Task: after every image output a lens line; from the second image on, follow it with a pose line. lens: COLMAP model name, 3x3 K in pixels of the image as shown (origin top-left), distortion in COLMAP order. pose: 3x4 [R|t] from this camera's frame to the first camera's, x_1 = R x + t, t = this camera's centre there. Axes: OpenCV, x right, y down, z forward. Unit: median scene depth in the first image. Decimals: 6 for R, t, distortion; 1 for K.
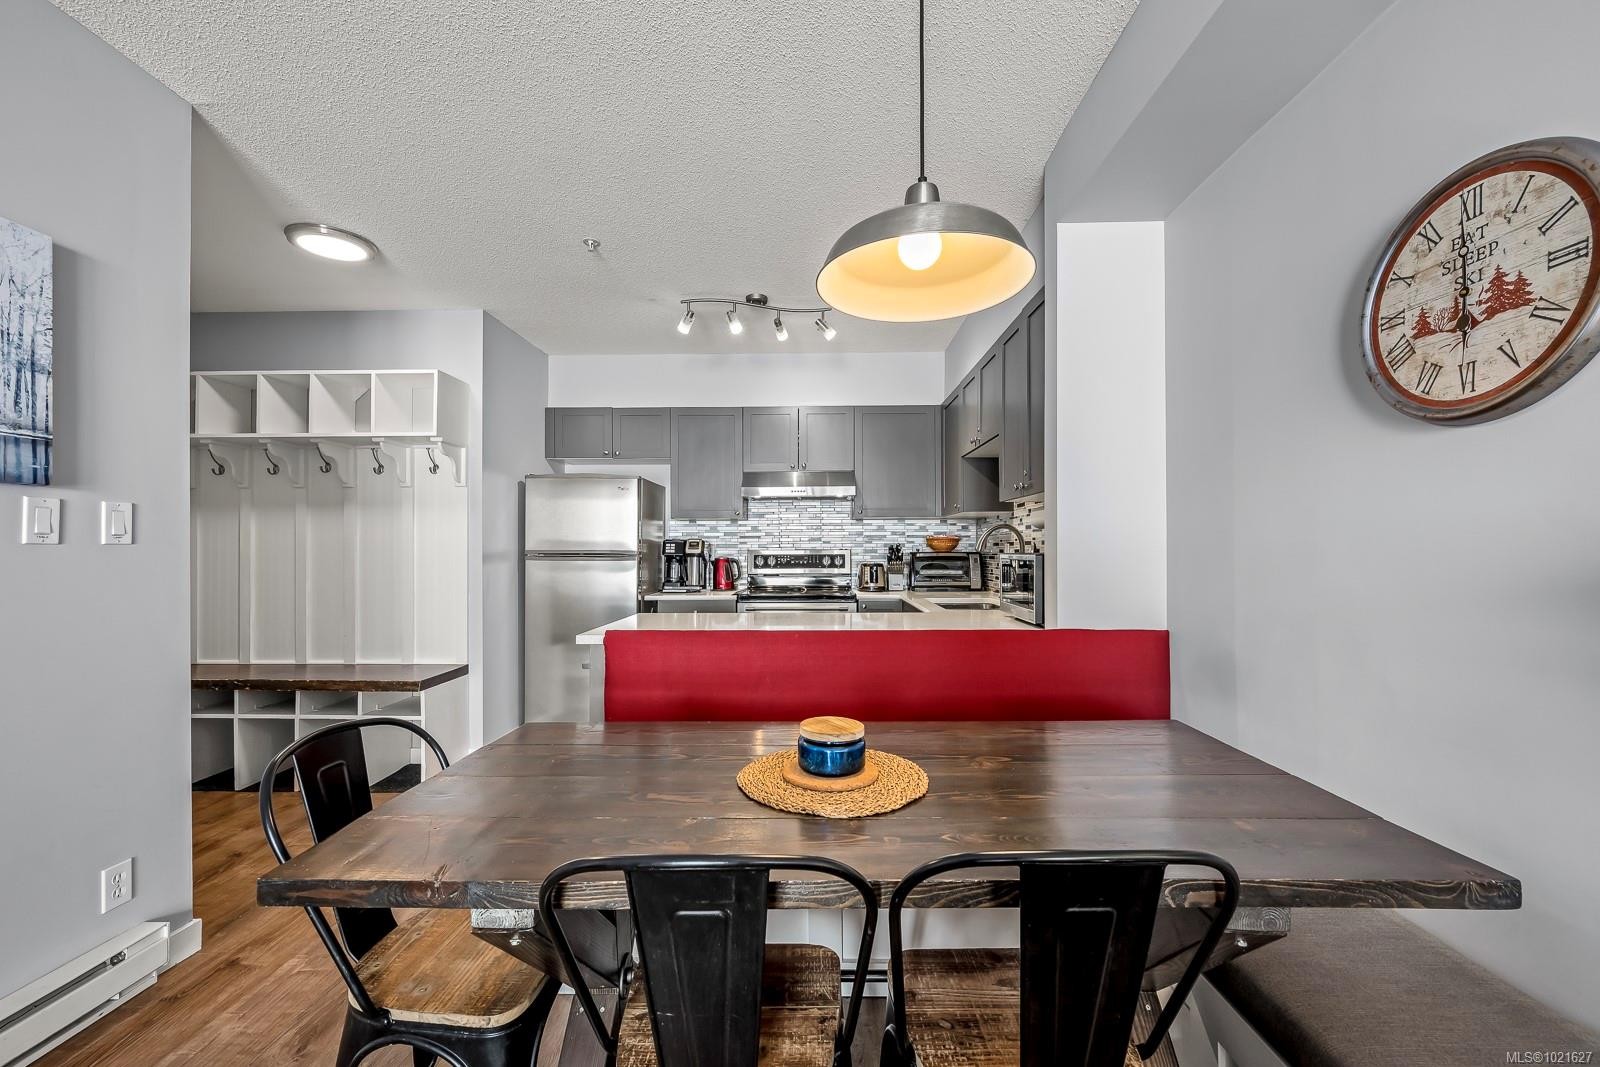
lens RADIAL K [[639.1, 0, 801.1], [0, 639.1, 546.2], [0, 0, 1]] dist [-0.002929, -0.000387]
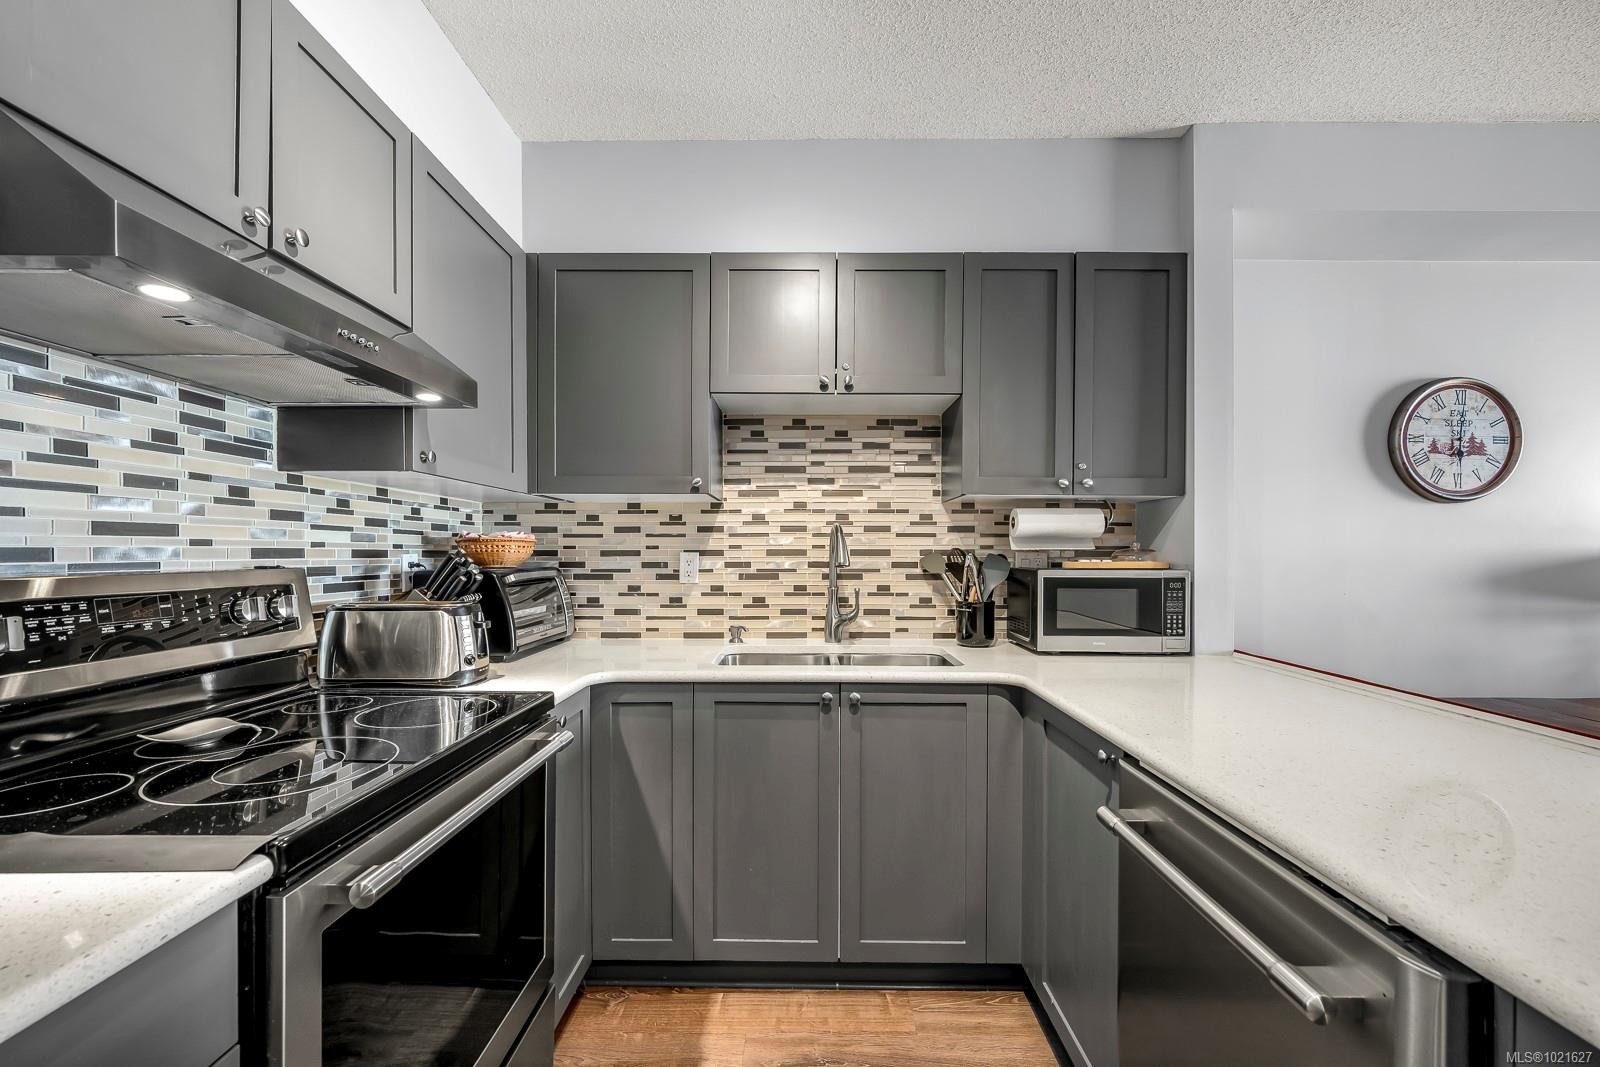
lens RADIAL K [[639.1, 0, 798.3], [0, 639.1, 560.7], [0, 0, 1]] dist [-0.002929, -0.000387]
pose [[-0.014659, -0.011560, 0.999826, -0.255932], [-0.007455, 0.999907, 0.011452, -0.003519], [-0.999865, -0.007286, -0.014744, 0.819822]]
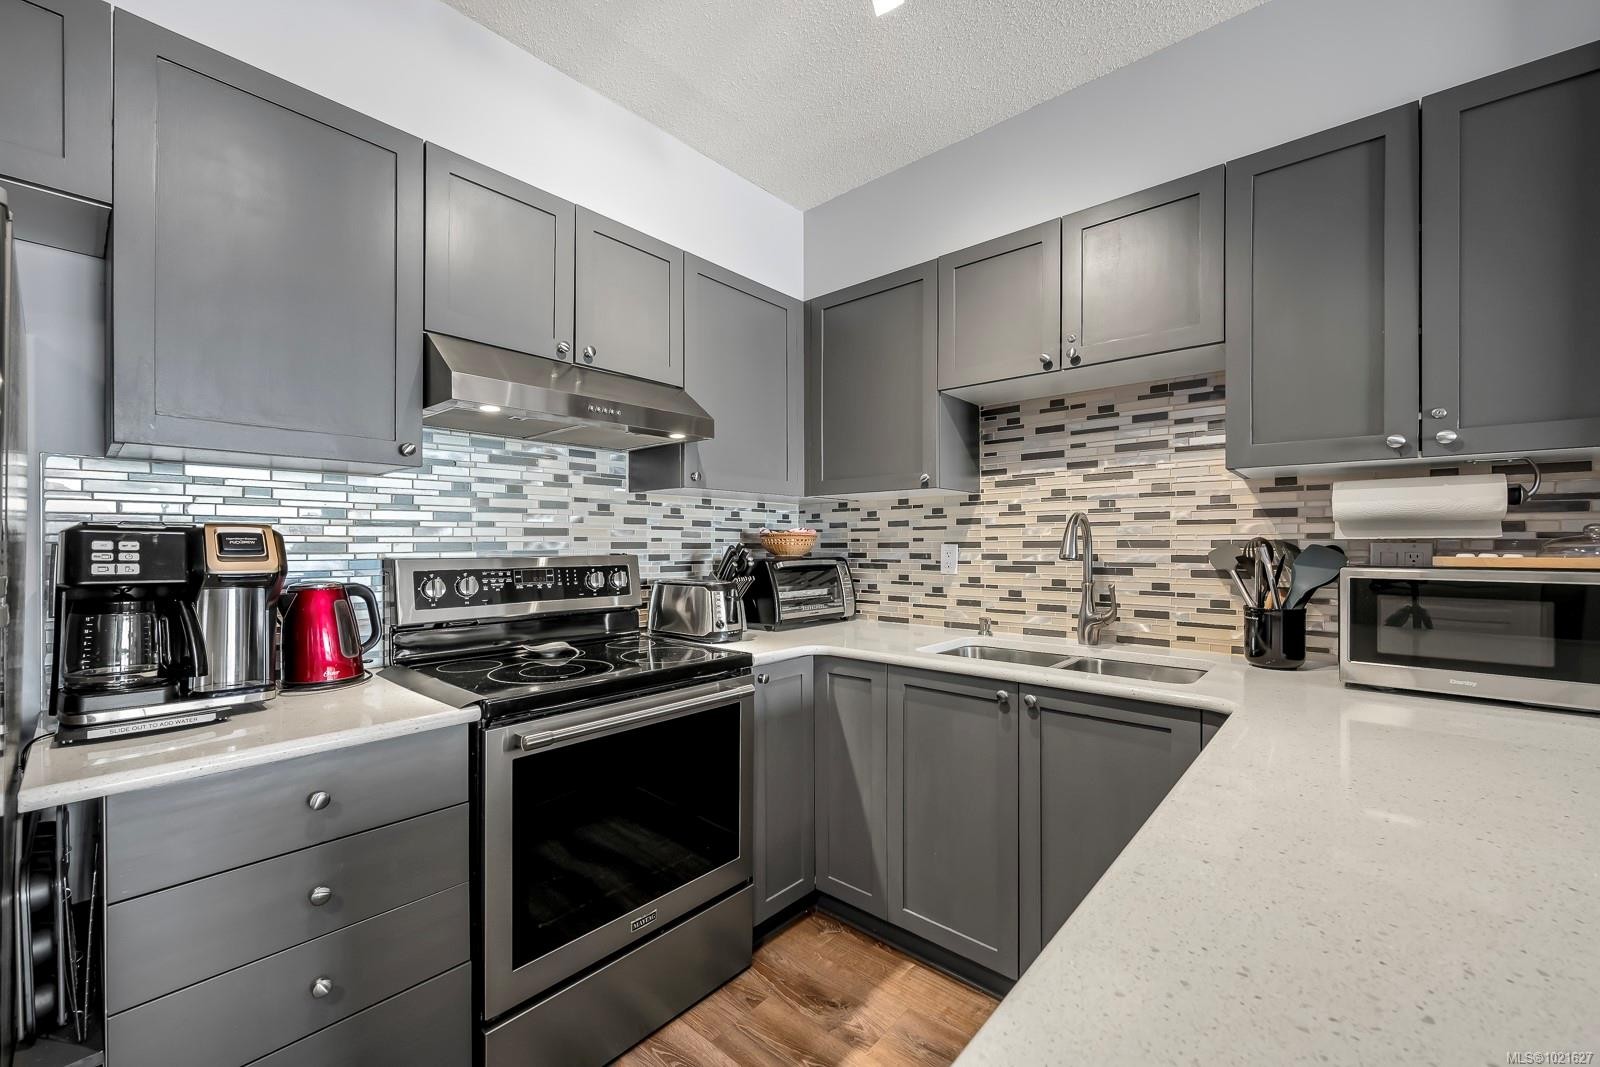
lens RADIAL K [[639.1, 0, 795.3], [0, 639.1, 544.5], [0, 0, 1]] dist [-0.002929, -0.000387]
pose [[0.644869, 0.001118, 0.764292, -0.228659], [-0.004631, 0.999986, 0.002445, -0.004161], [-0.764279, -0.005116, 0.644865, 0.644033]]
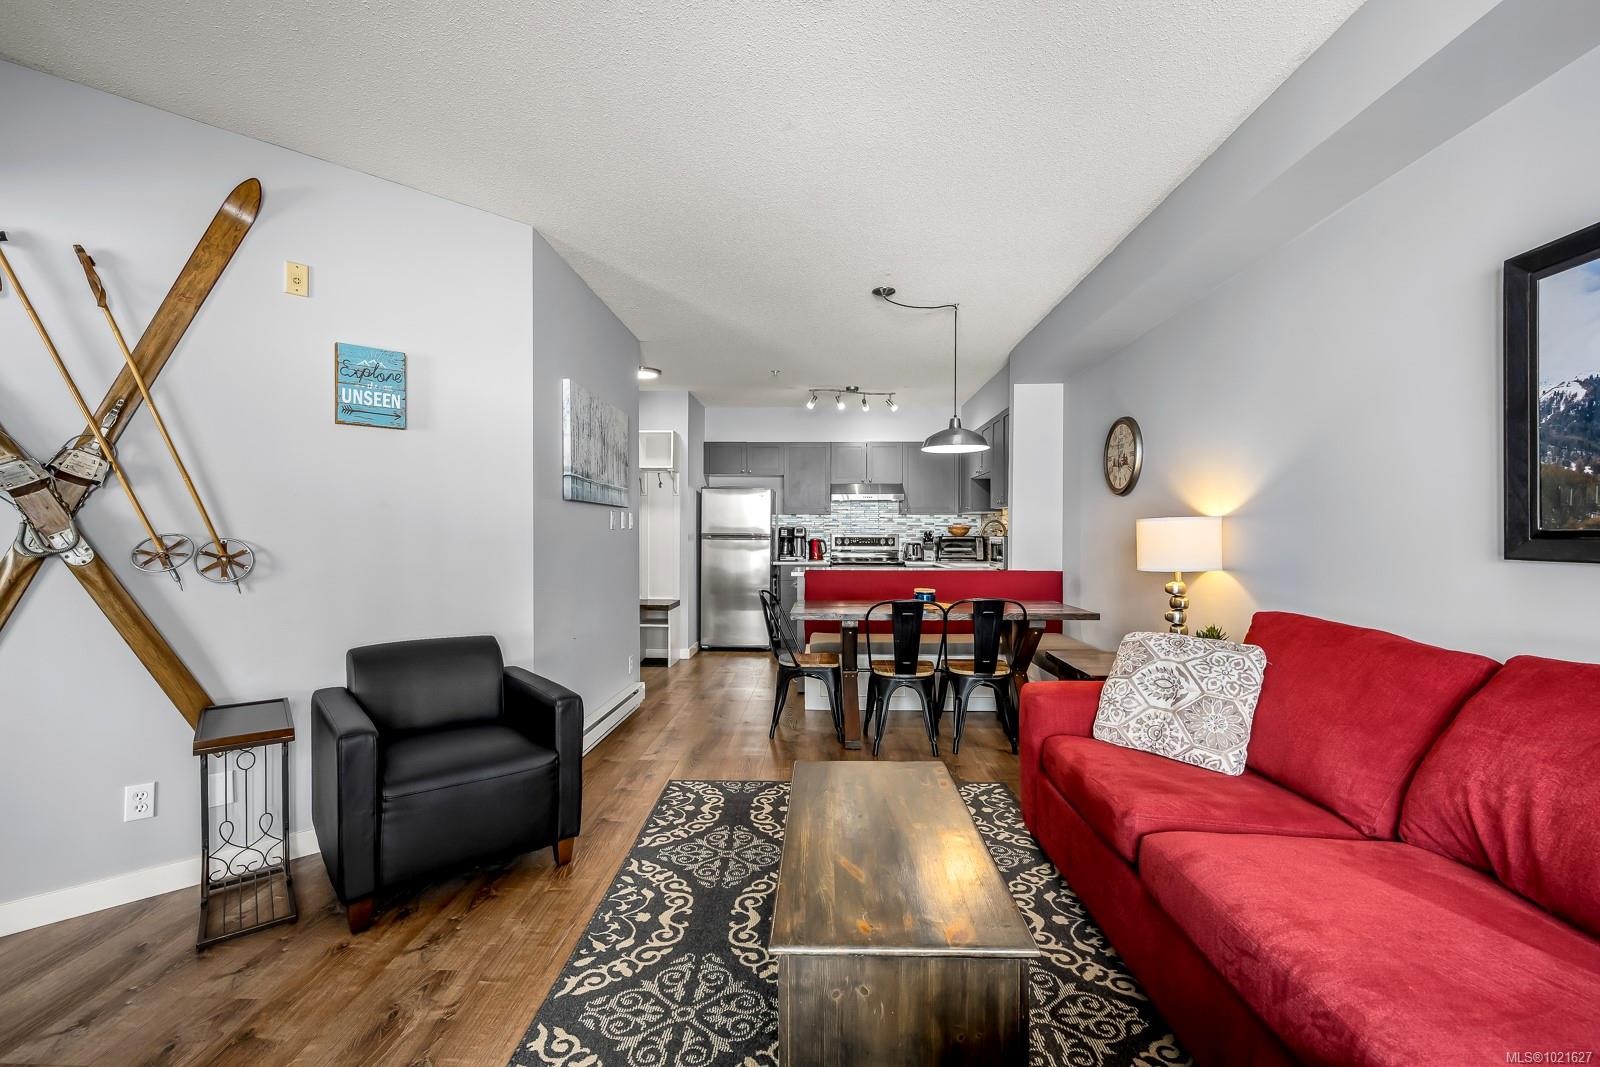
lens RADIAL K [[669.2, 0, 799.8], [0, 669.2, 540.0], [0, 0, 1]] dist [-0.000310, -0.000472]
pose [[0.999904, 0.006709, -0.012093, -0.149564], [-0.006564, 0.999906, 0.012004, 0.001427], [0.012173, -0.011924, 0.999855, -0.651210]]
